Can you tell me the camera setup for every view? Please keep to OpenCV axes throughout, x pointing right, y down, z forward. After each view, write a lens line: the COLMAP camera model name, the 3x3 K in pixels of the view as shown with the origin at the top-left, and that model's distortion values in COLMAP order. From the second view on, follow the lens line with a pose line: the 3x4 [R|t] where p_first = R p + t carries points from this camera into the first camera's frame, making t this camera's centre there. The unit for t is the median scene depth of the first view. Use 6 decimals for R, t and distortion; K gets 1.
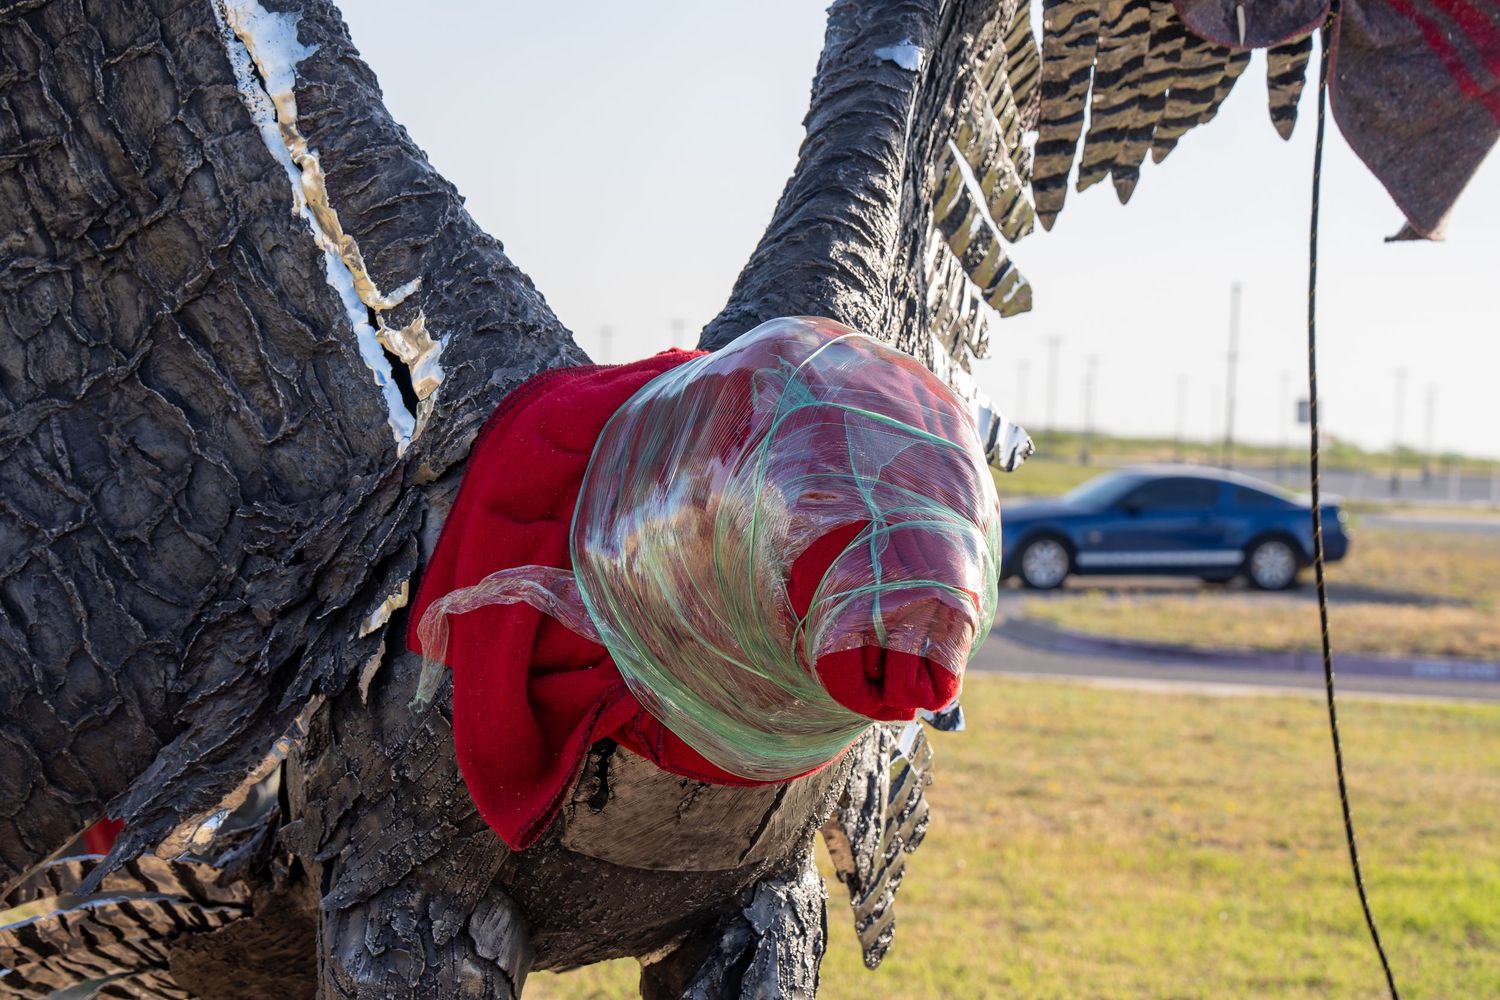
lens RADIAL K [[4136.9, 0, 749.9], [0, 4136.9, 497.4], [0, 0, 1]] dist [0.323645, 0.000000]
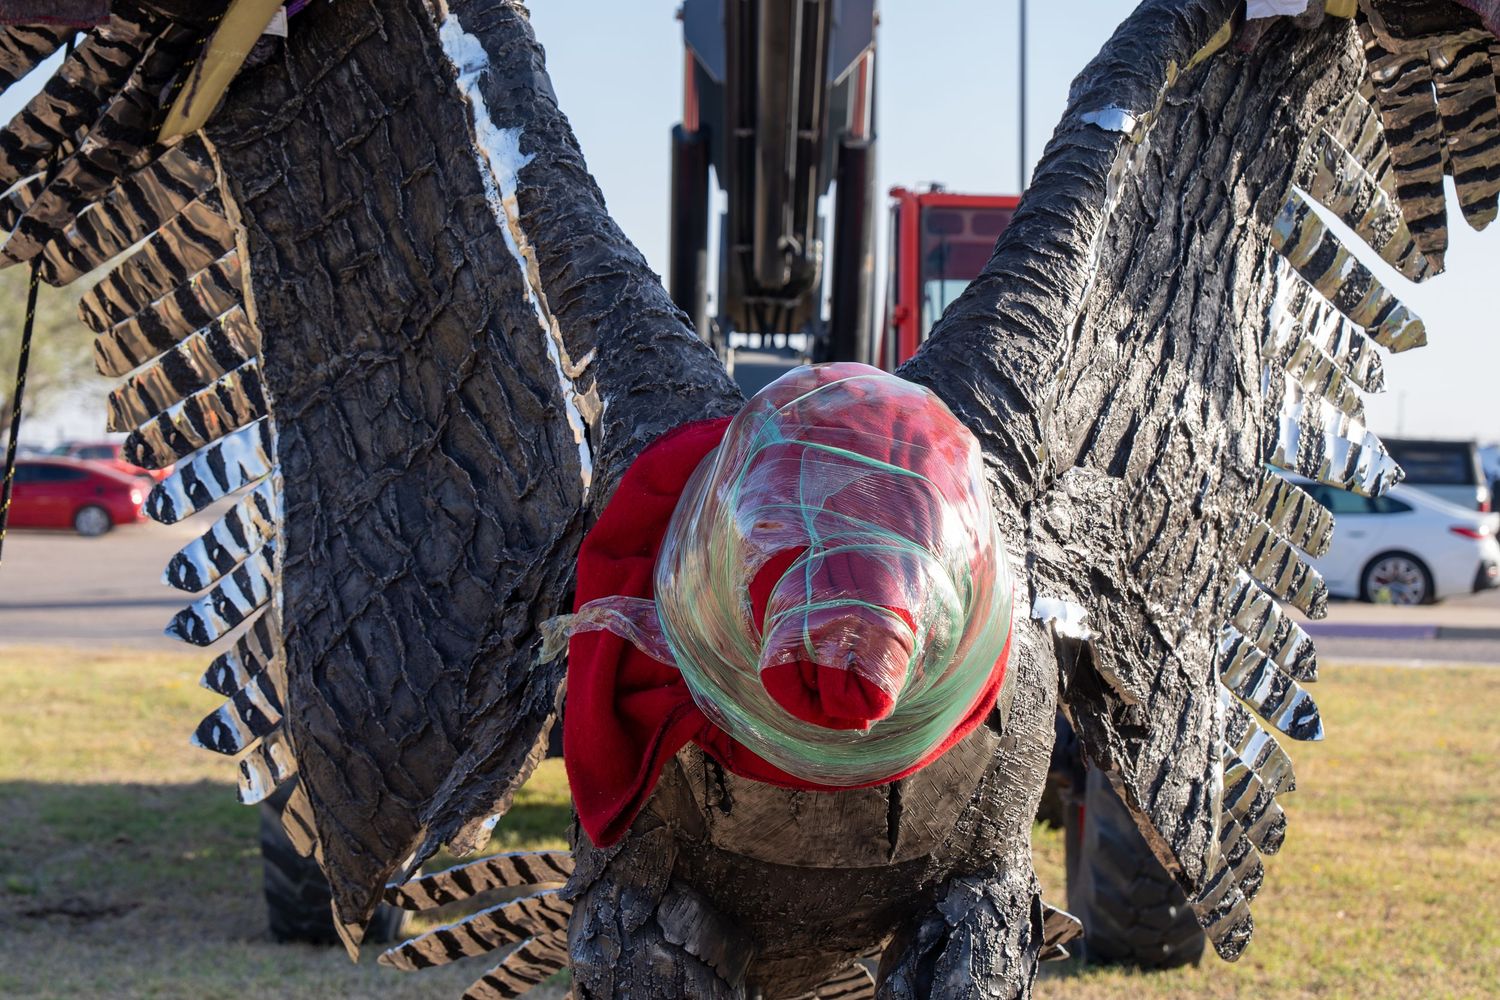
lens RADIAL K [[3478.4, 0, 749.8], [0, 3478.4, 509.9], [0, 0, 1]] dist [0.230702, 0.000000]
pose [[0.916639, -0.038950, -0.397814, 0.327843], [0.033406, 0.999224, -0.020859, 0.012655], [0.398318, 0.005831, 0.917229, 0.130039]]
